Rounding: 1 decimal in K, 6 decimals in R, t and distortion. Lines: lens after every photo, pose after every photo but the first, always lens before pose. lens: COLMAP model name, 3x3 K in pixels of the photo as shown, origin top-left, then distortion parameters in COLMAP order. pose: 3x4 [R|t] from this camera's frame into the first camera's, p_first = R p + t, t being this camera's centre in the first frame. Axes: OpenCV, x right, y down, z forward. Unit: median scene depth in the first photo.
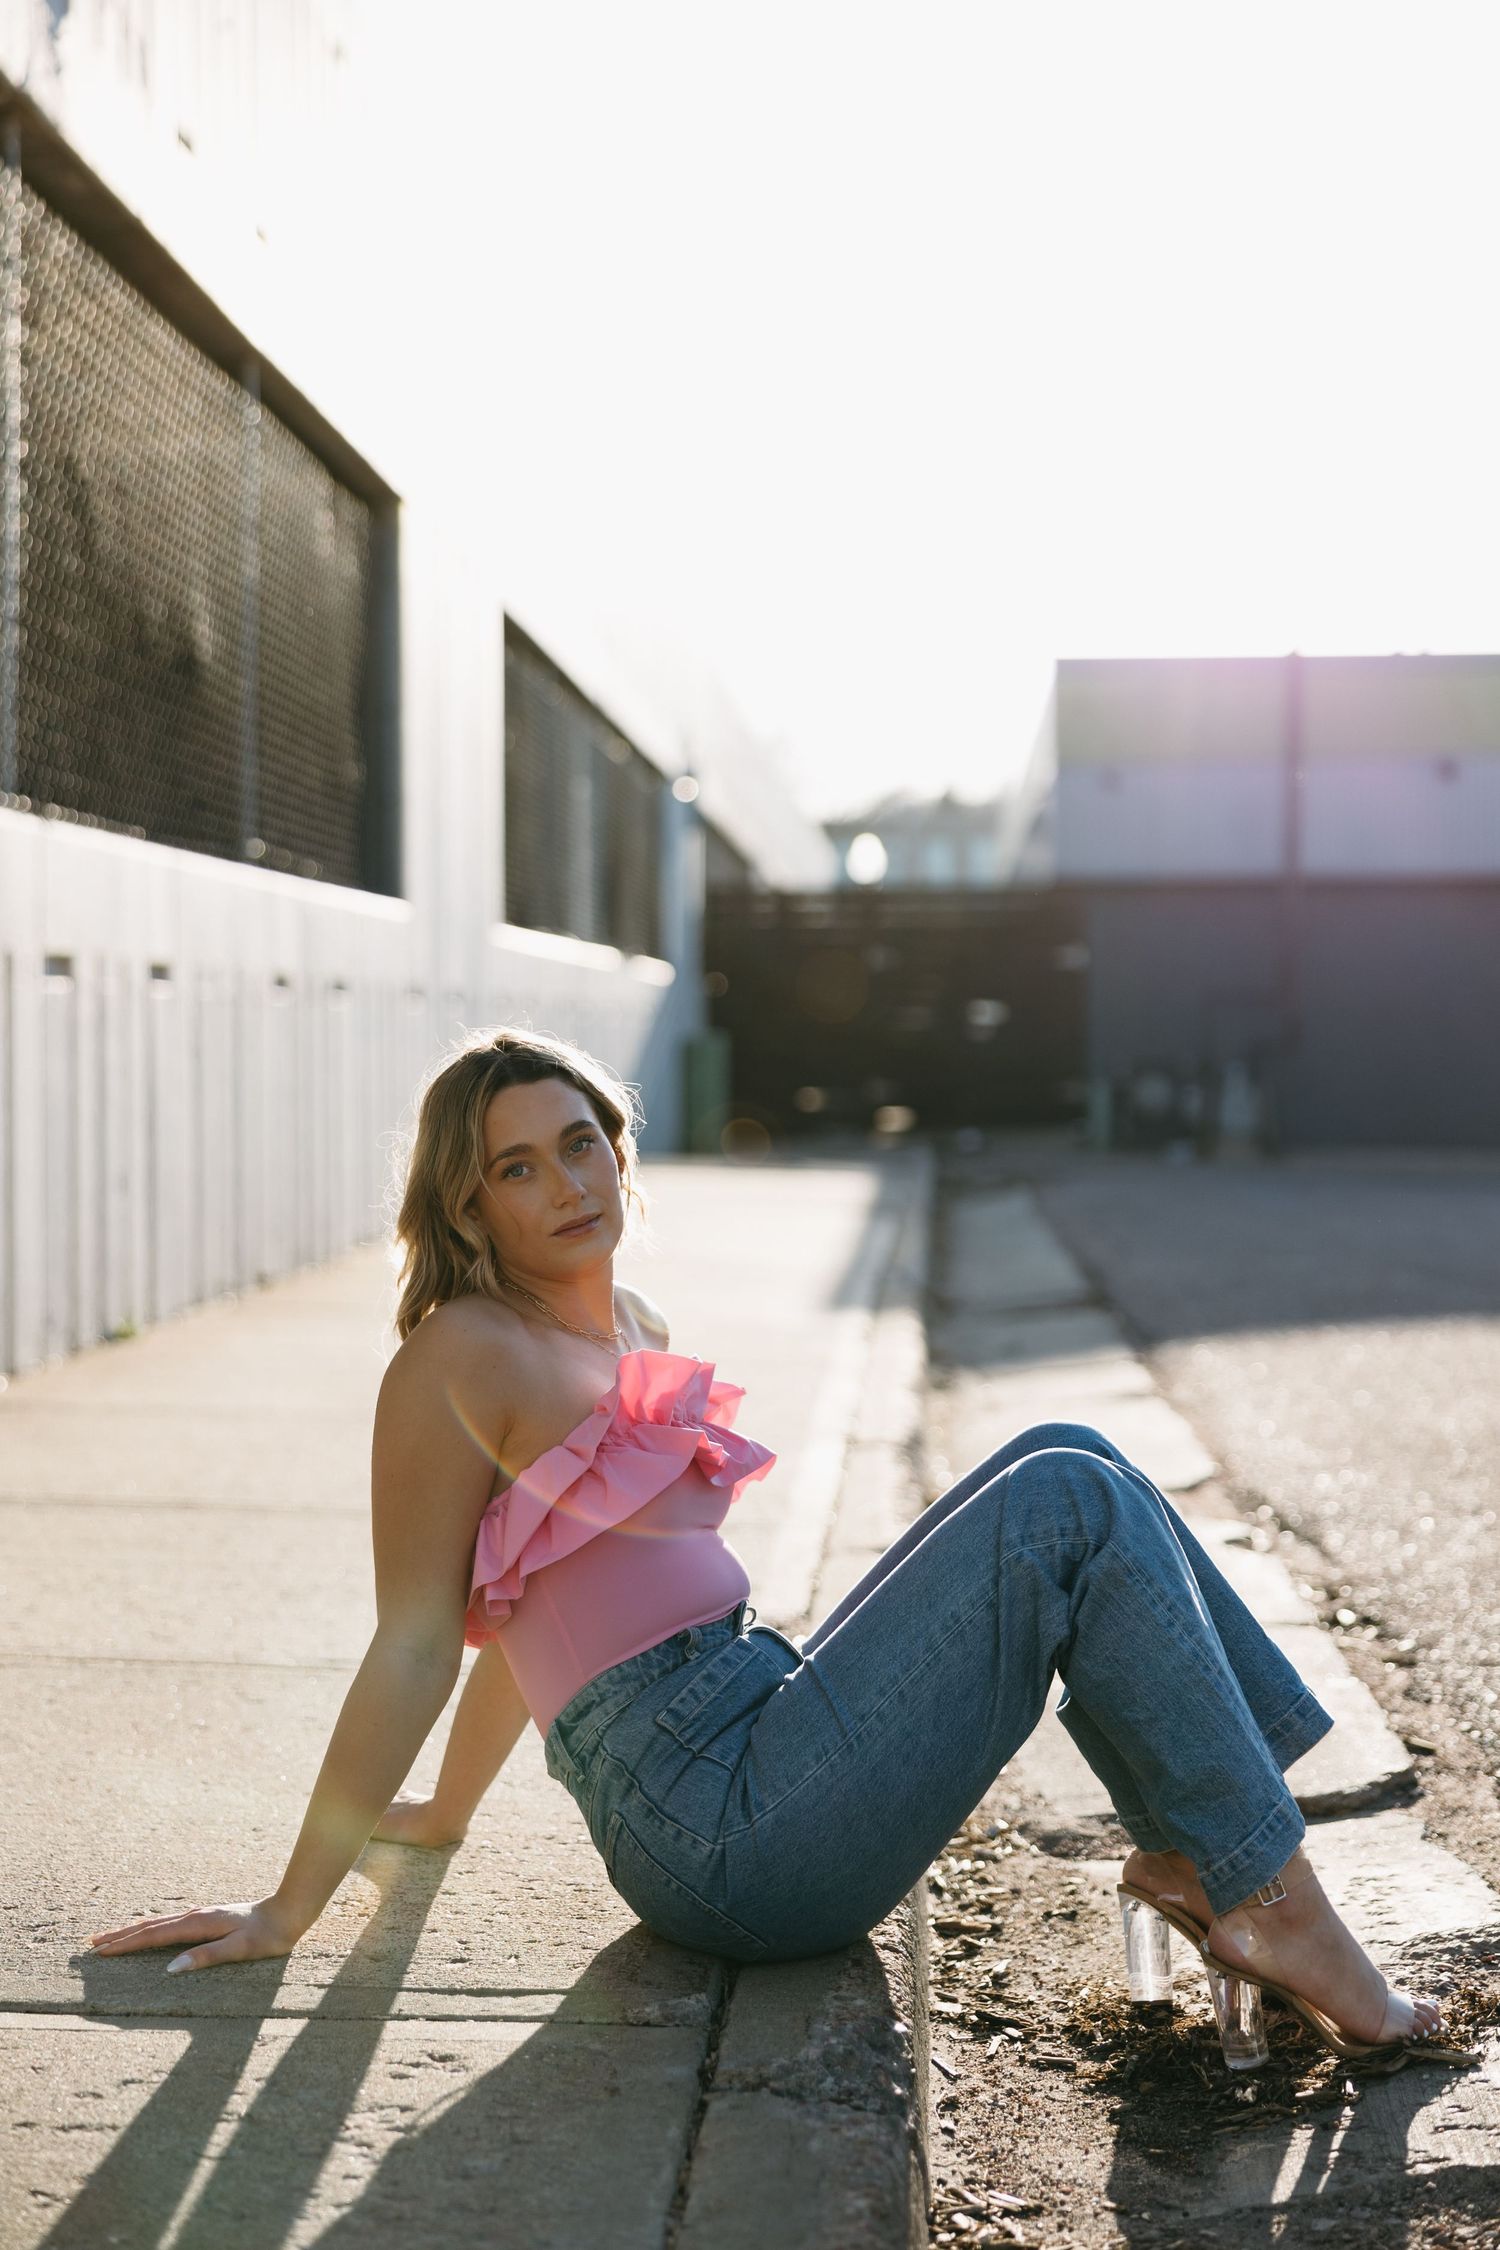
lens RADIAL K [[3081.1, 0, 755.6], [0, 3081.1, 1116.0], [0, 0, 1]] dist [-0.069416, 0.000000]
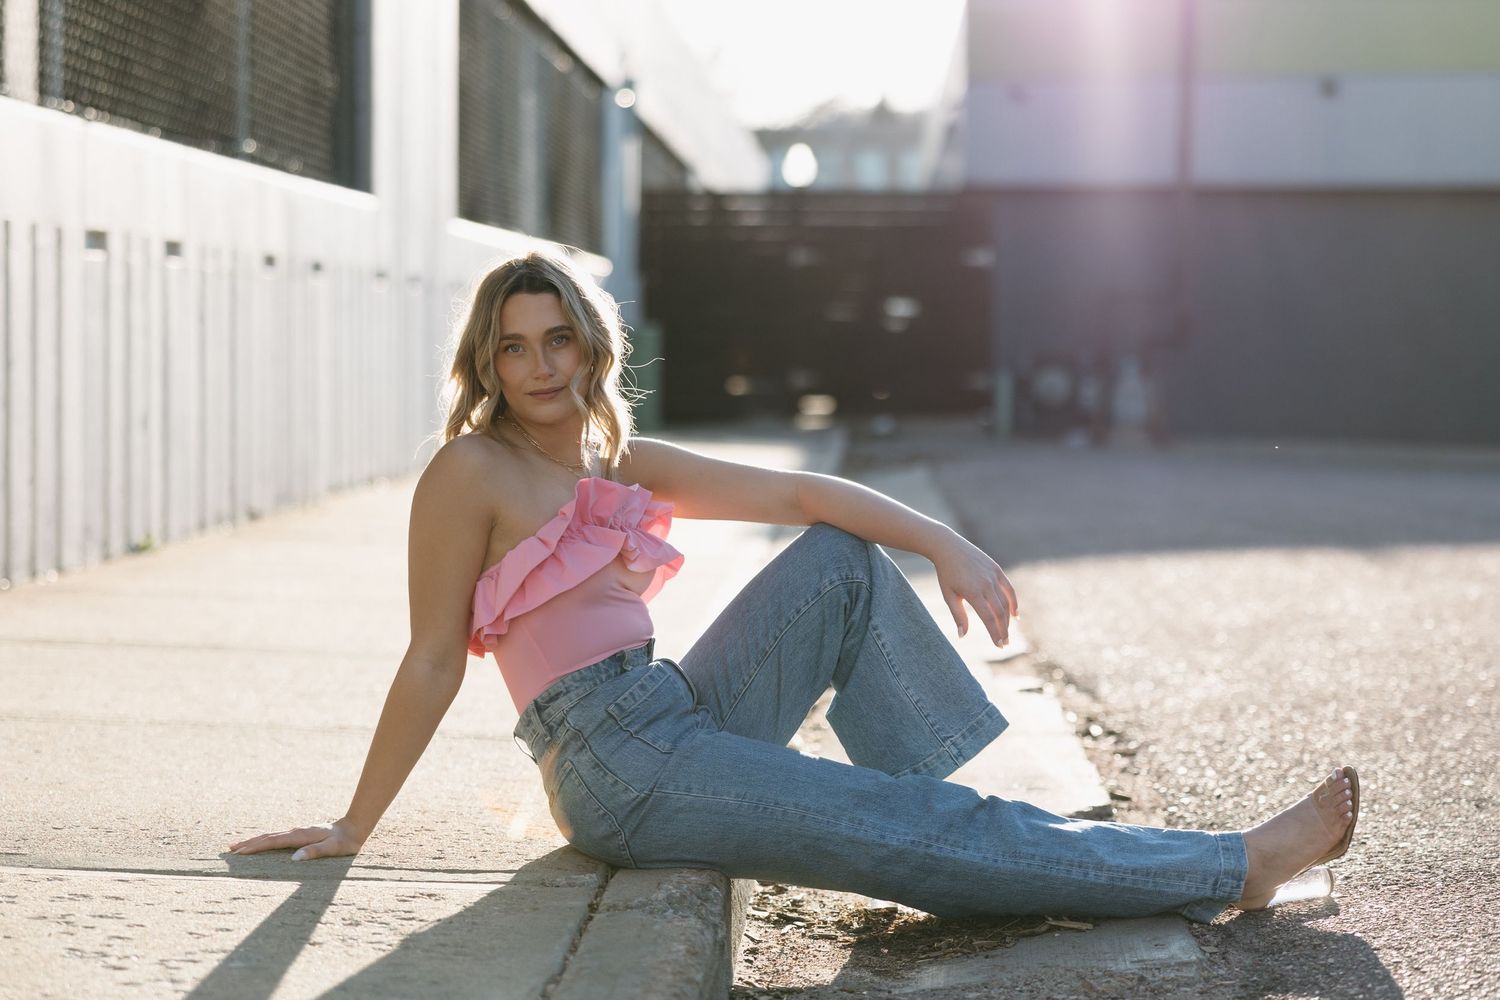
lens RADIAL K [[3035.6, 0, 749.4], [0, 3035.6, 502.1], [0, 0, 1]] dist [-0.175183, 0.000000]
pose [[0.999804, 0.010252, 0.016960, 0.011778], [-0.010710, 0.999574, 0.027163, 0.018520], [-0.016674, -0.027339, 0.999487, -0.187010]]
